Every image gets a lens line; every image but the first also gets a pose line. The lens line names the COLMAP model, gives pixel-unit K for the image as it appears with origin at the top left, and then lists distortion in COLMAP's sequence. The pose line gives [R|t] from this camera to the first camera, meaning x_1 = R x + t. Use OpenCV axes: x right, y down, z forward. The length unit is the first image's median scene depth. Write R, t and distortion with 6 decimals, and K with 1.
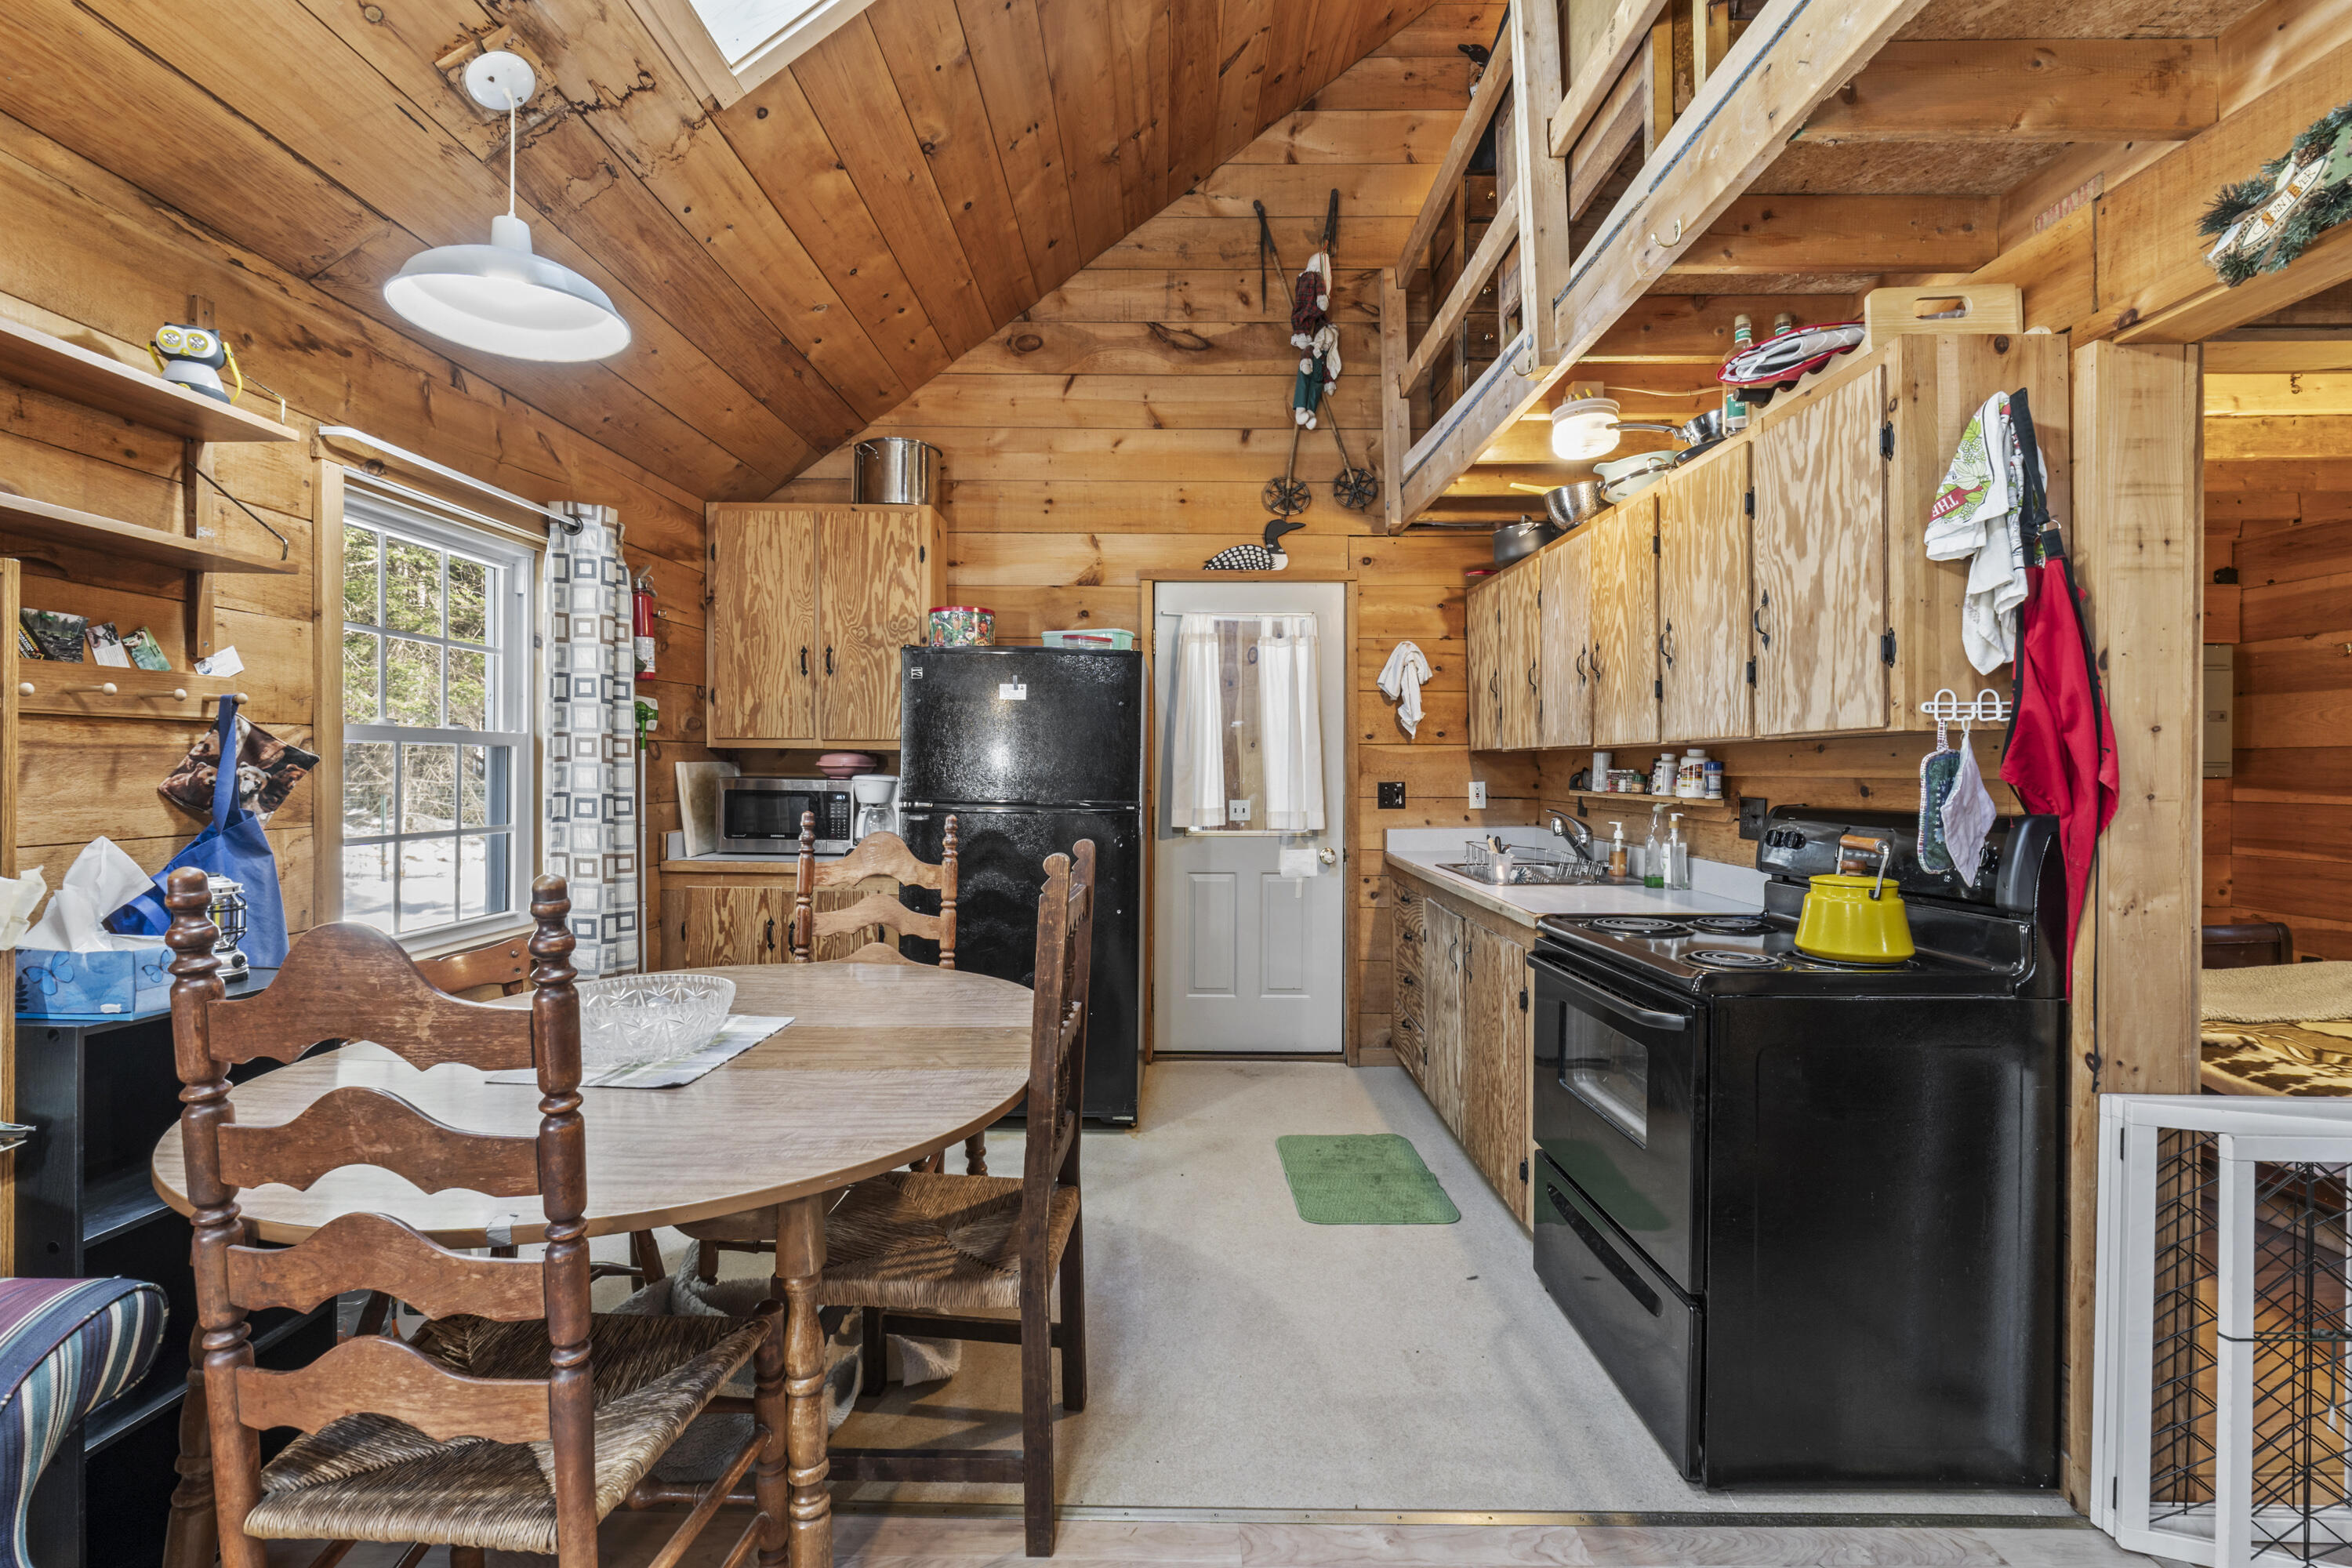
lens RADIAL K [[997.1, 0, 1160.7], [0, 997.1, 776.0], [0, 0, 1]] dist [-0.005148, -0.000331]
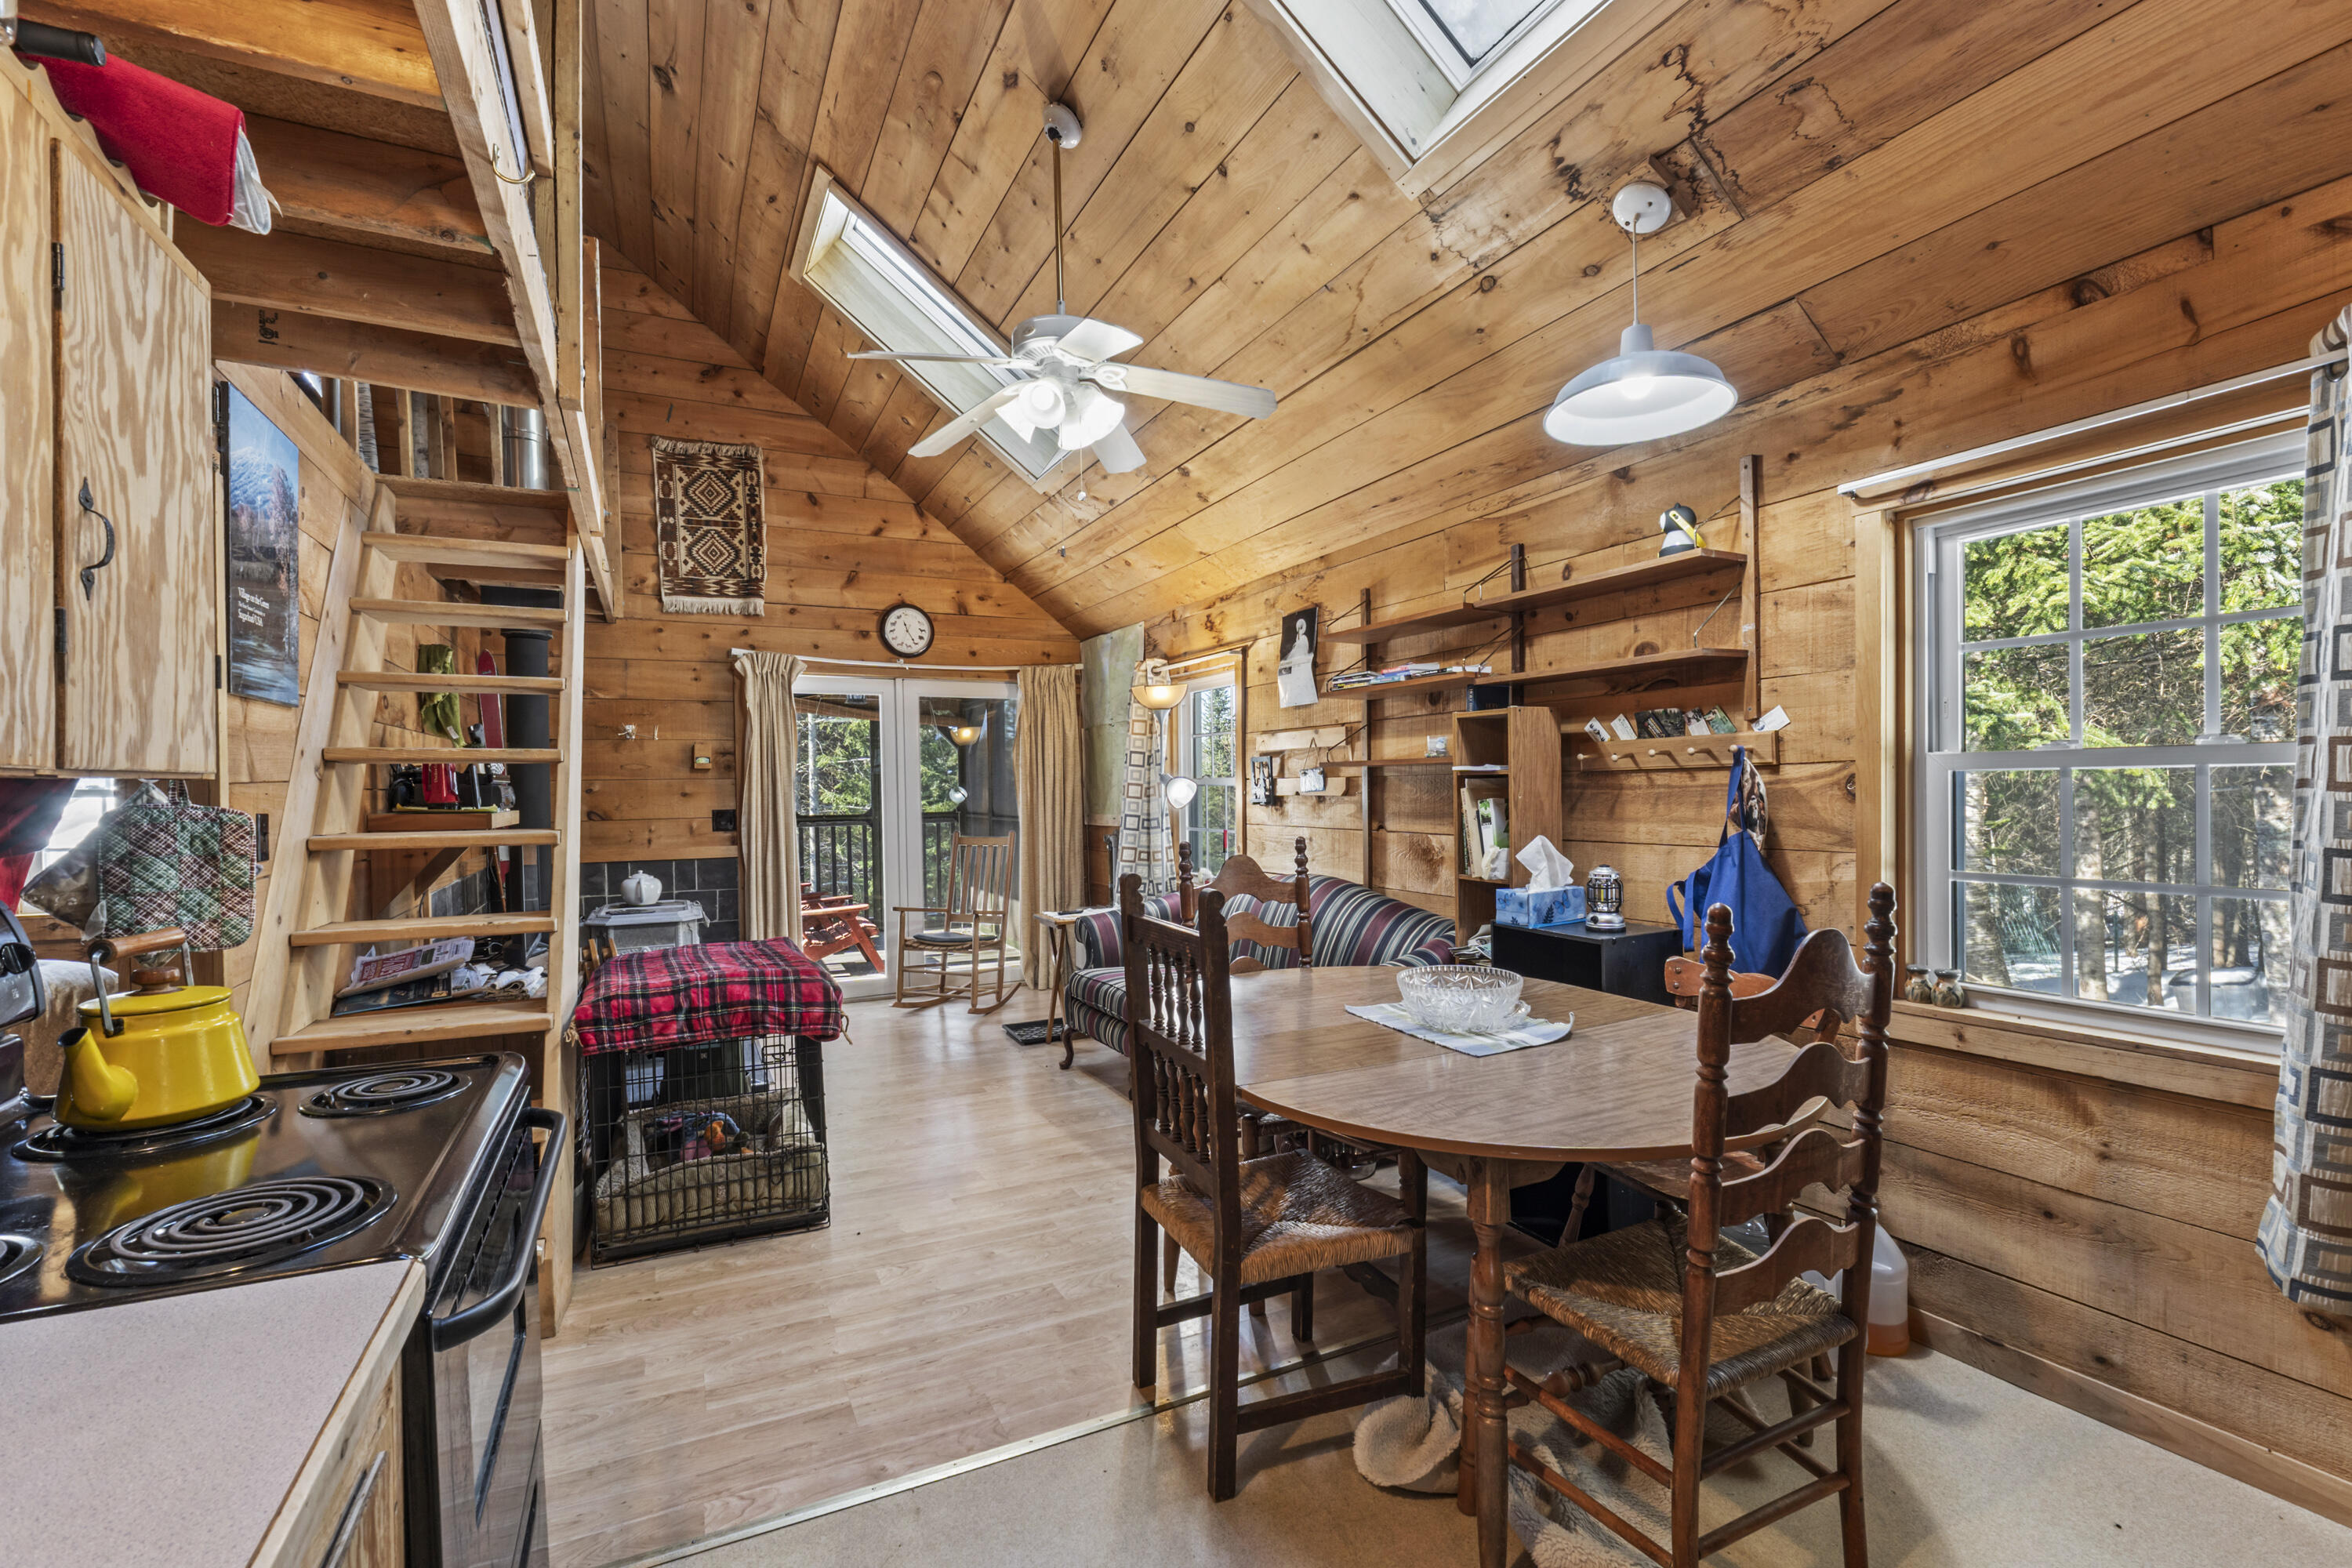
lens RADIAL K [[997.1, 0, 1153.2], [0, 997.1, 821.6], [0, 0, 1]] dist [-0.005148, -0.000331]
pose [[-0.894693, 0.022149, -0.446133, 0.193758], [0.006756, 0.999327, 0.036064, -0.016123], [0.446631, 0.029253, -0.894240, 0.926129]]
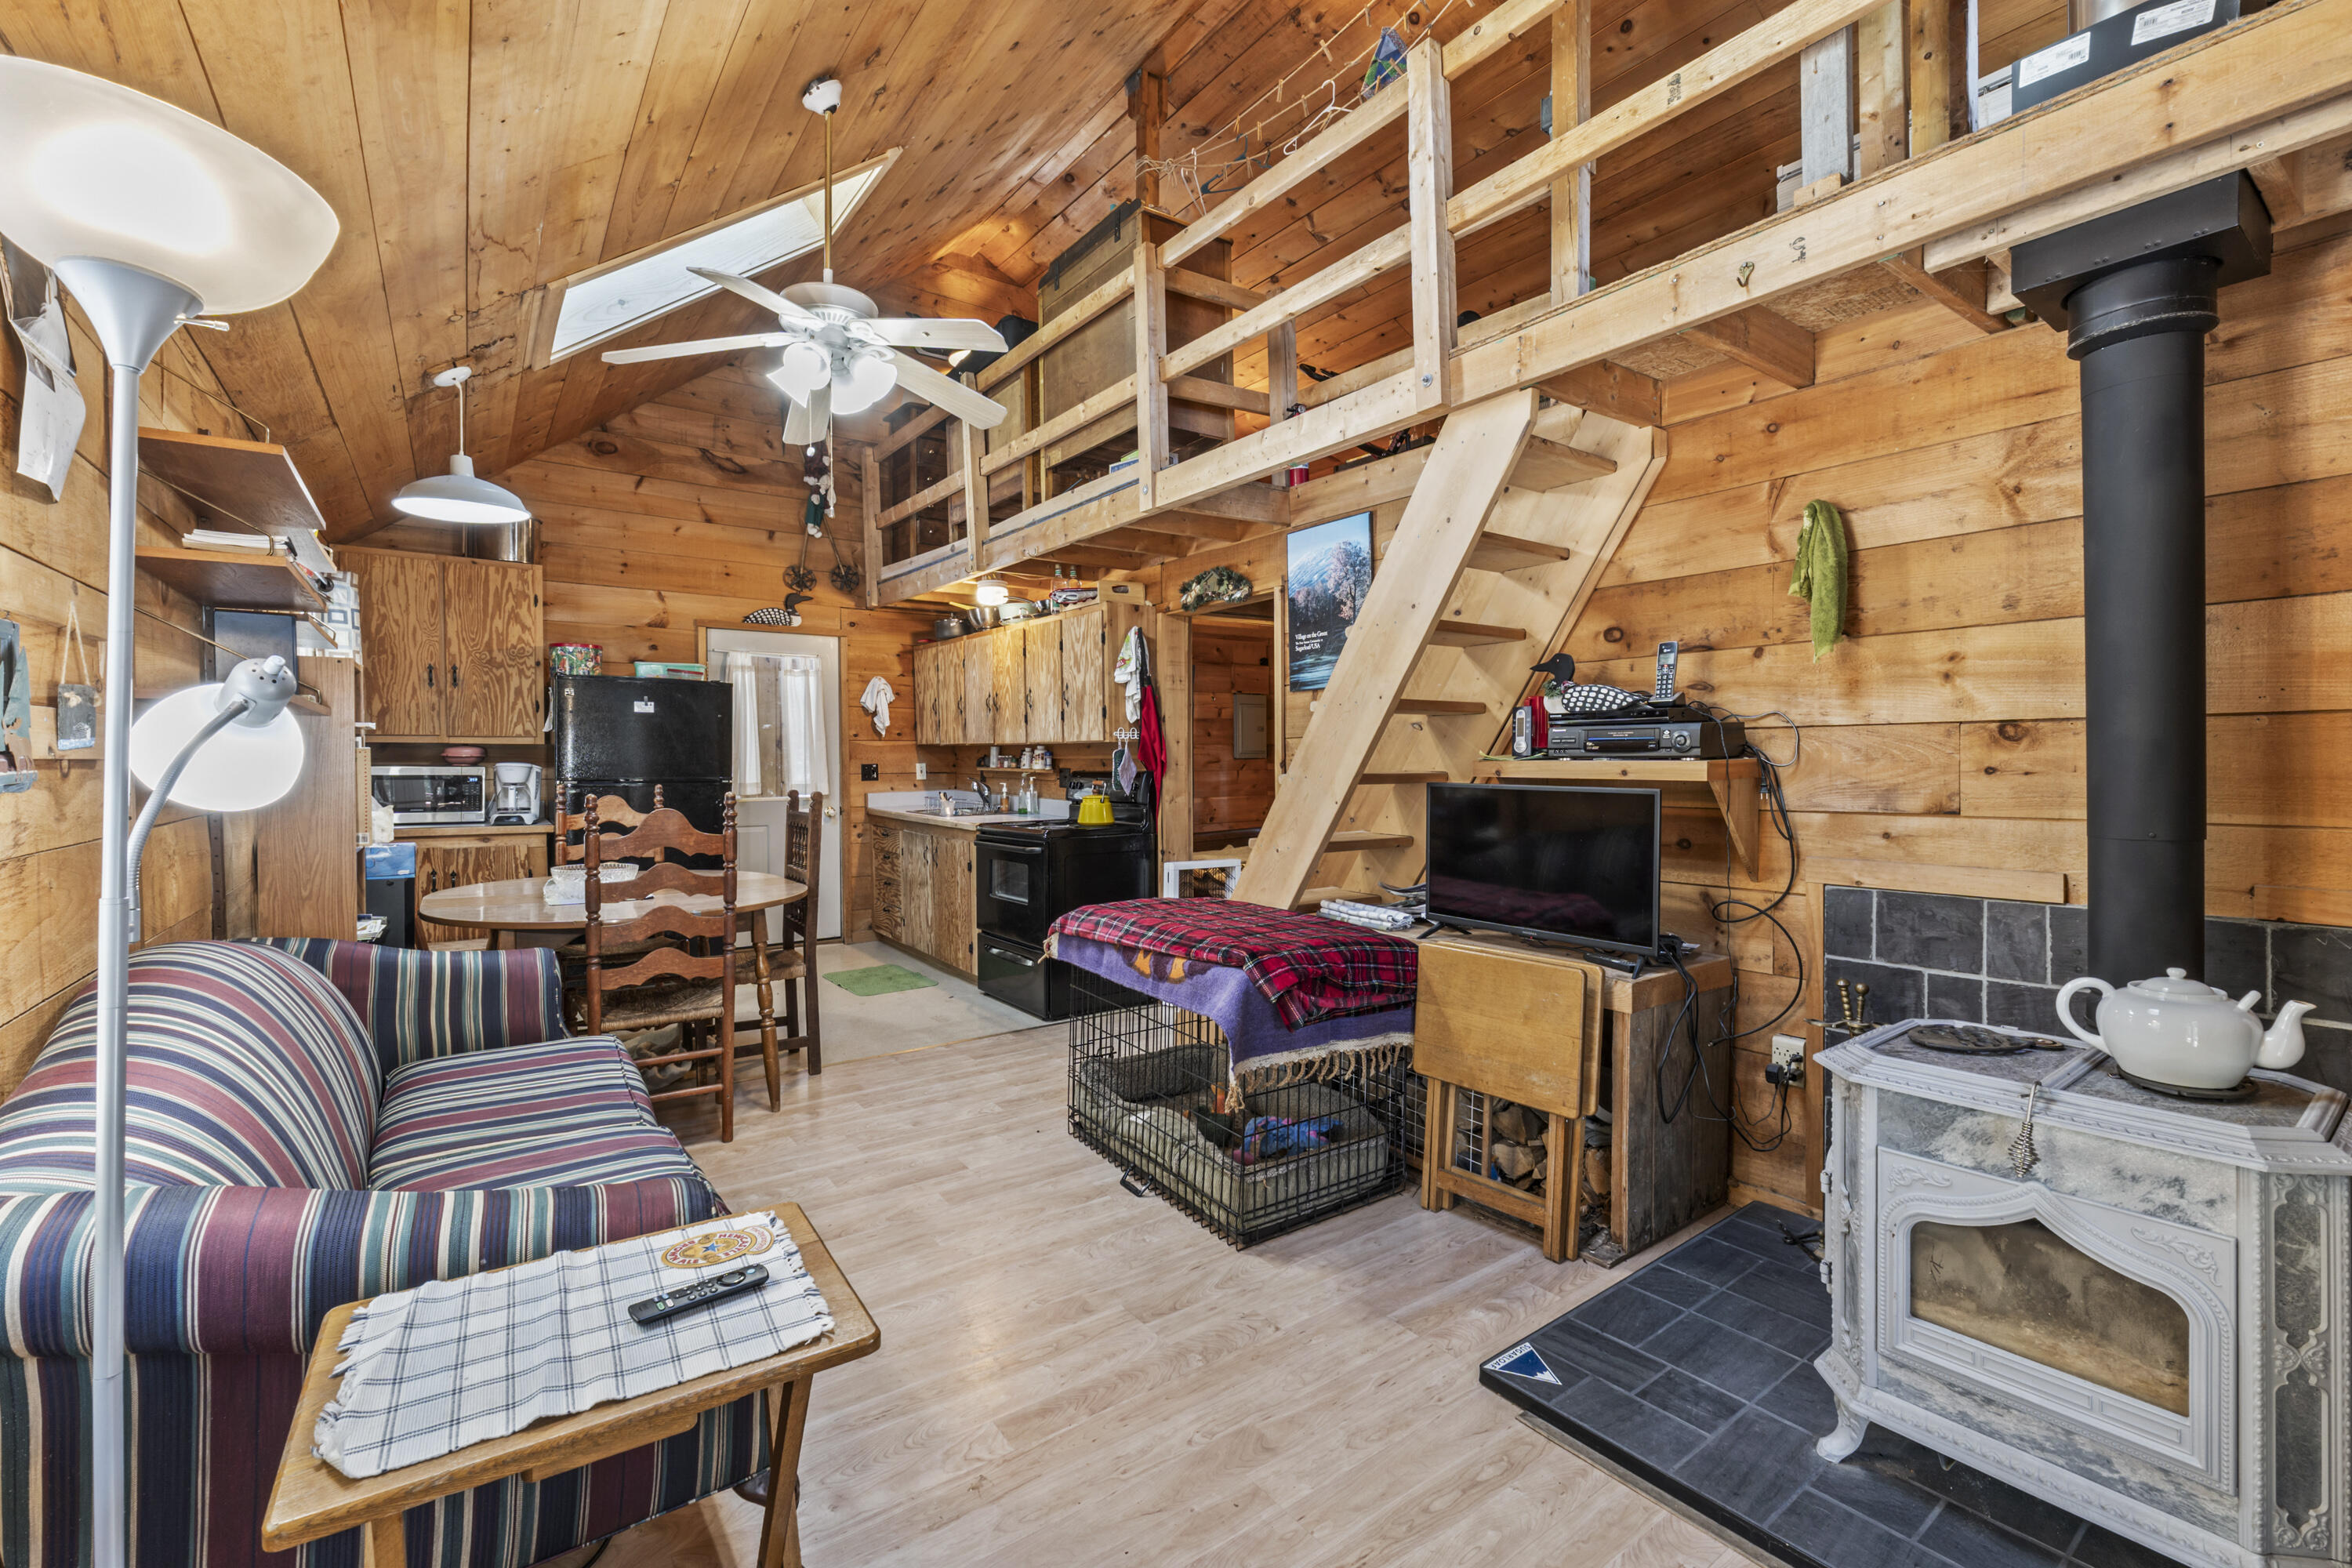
lens RADIAL K [[997.1, 0, 1171.5], [0, 997.1, 776.6], [0, 0, 1]] dist [-0.005148, -0.000331]
pose [[0.804474, -0.018457, 0.593701, -0.361208], [0.008857, 0.999779, 0.019079, -0.000055], [-0.593922, -0.010090, 0.804460, -0.630820]]
